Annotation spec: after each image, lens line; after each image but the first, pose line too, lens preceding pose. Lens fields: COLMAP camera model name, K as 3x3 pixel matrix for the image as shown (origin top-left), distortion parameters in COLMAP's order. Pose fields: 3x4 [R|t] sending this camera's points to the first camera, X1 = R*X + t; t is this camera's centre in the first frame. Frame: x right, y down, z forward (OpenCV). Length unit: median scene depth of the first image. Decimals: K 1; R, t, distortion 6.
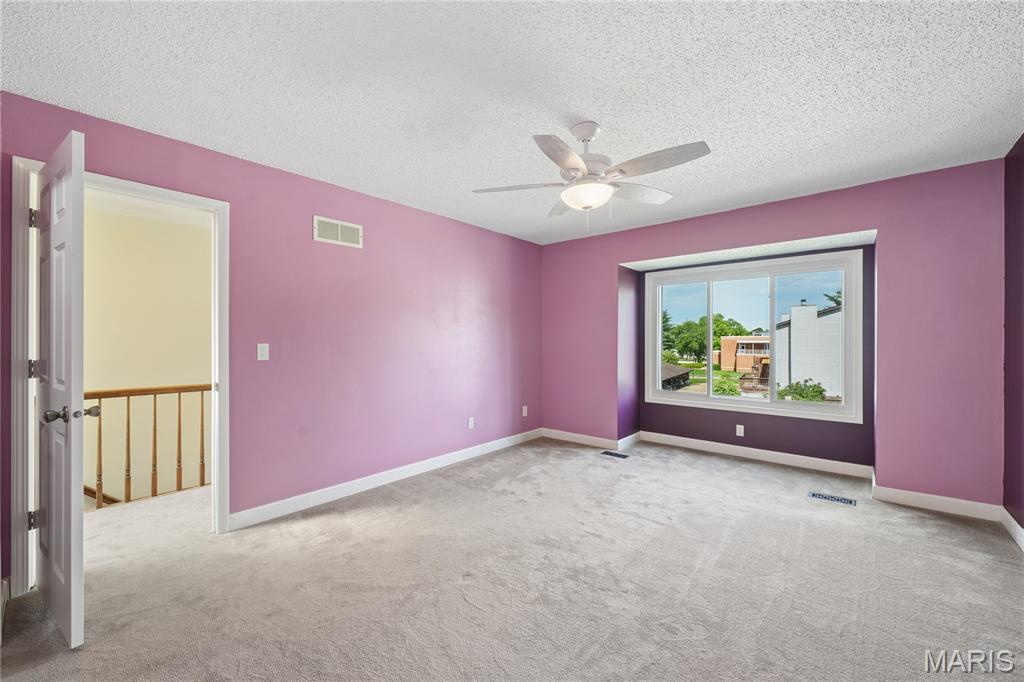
lens RADIAL K [[410.4, 0, 513.1], [0, 410.4, 340.3], [0, 0, 1]] dist [-0.002748, -0.000138]
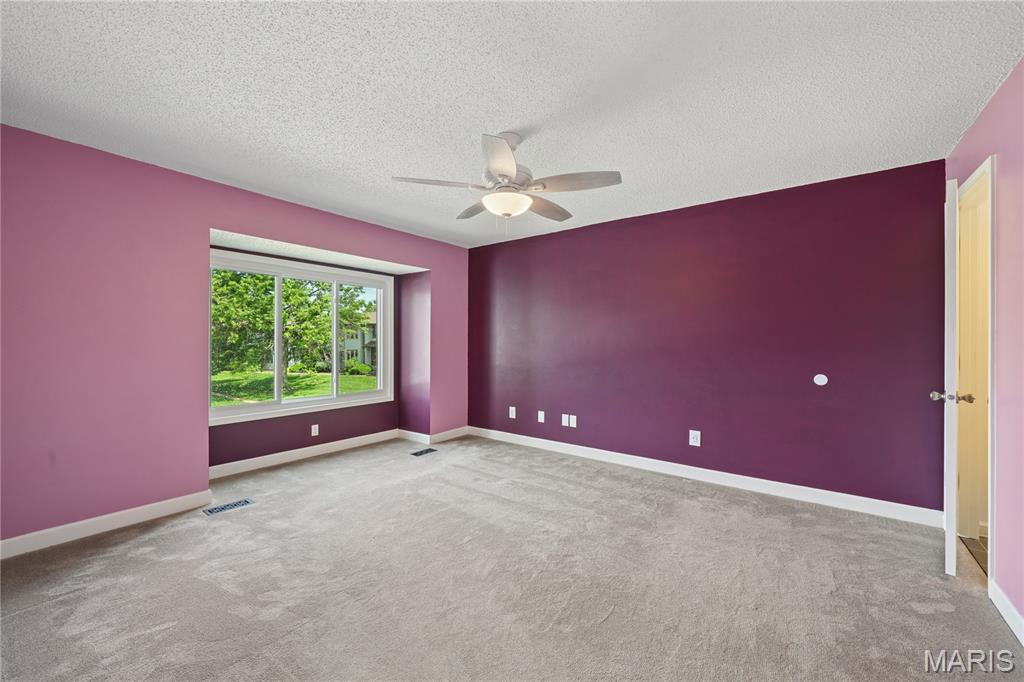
lens RADIAL K [[392.7, 0, 510.7], [0, 392.7, 342.7], [0, 0, 1]] dist [-0.001013, 0.000108]
pose [[-0.064873, -0.000073, 0.997894, -0.452255], [-0.002378, 0.999997, -0.000081, 0.001607], [-0.997891, -0.002378, -0.064873, 0.582178]]
